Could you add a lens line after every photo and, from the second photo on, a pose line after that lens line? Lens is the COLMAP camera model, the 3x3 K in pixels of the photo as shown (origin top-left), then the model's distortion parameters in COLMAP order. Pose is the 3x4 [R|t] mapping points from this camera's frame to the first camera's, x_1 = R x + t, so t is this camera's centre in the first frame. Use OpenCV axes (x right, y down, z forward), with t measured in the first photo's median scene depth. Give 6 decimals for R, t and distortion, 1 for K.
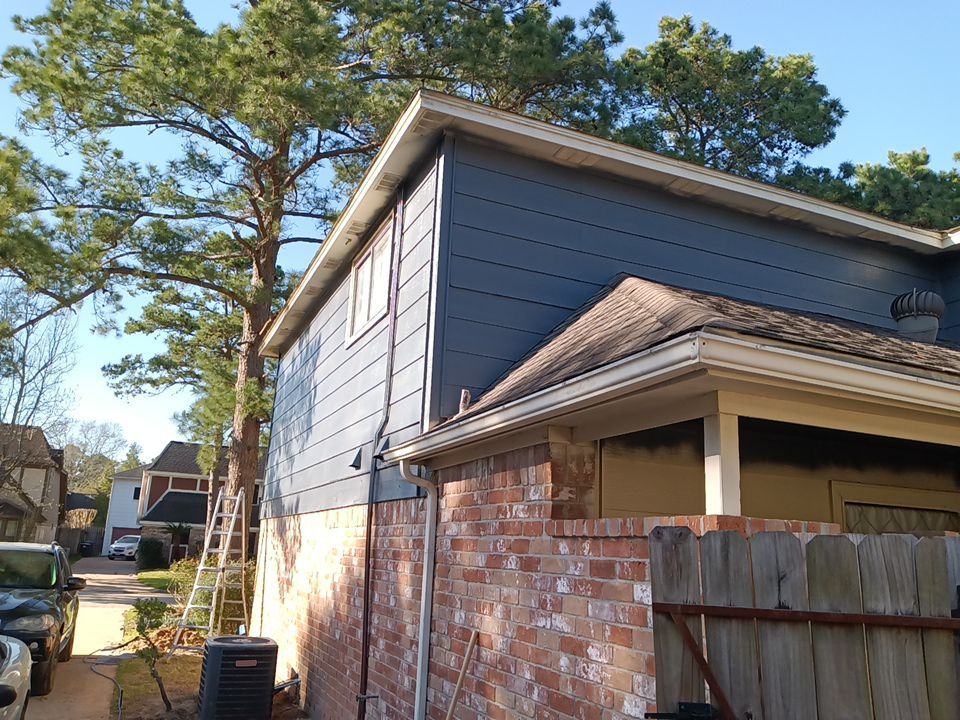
lens RADIAL K [[766.6, 0, 480.0], [0, 766.6, 360.0], [0, 0, 1]] dist [0.121927, -0.266054]
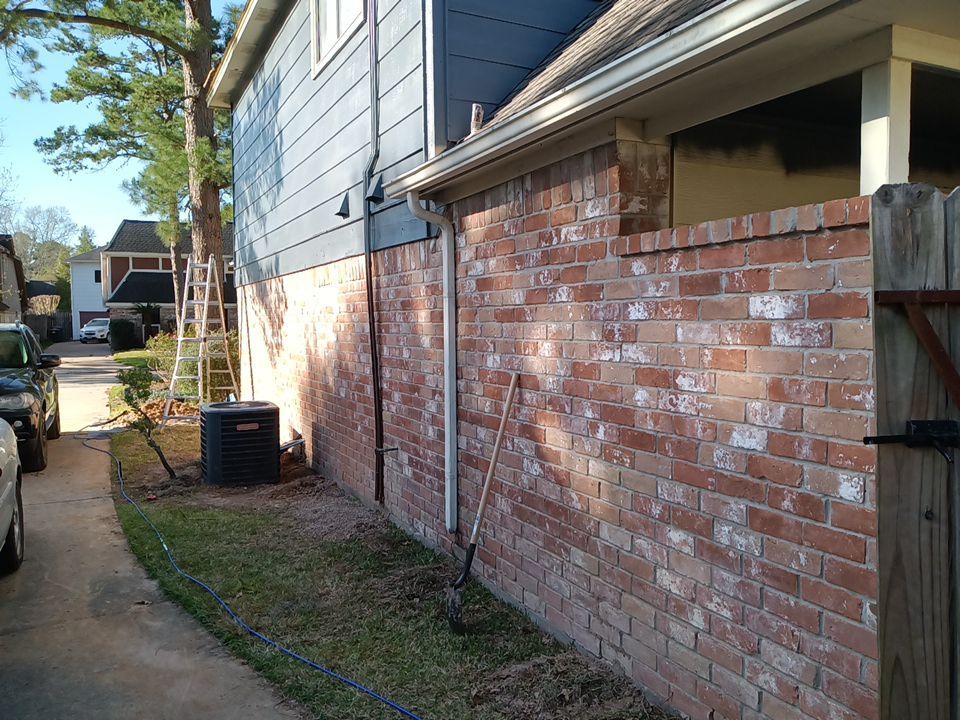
lens RADIAL K [[769.4, 0, 480.0], [0, 769.4, 360.0], [0, 0, 1]] dist [0.074047, -0.134603]
pose [[0.997751, -0.054863, 0.038500, -0.055269], [0.041218, 0.955220, 0.293010, 0.050718], [-0.052851, -0.290764, 0.955334, 0.111012]]
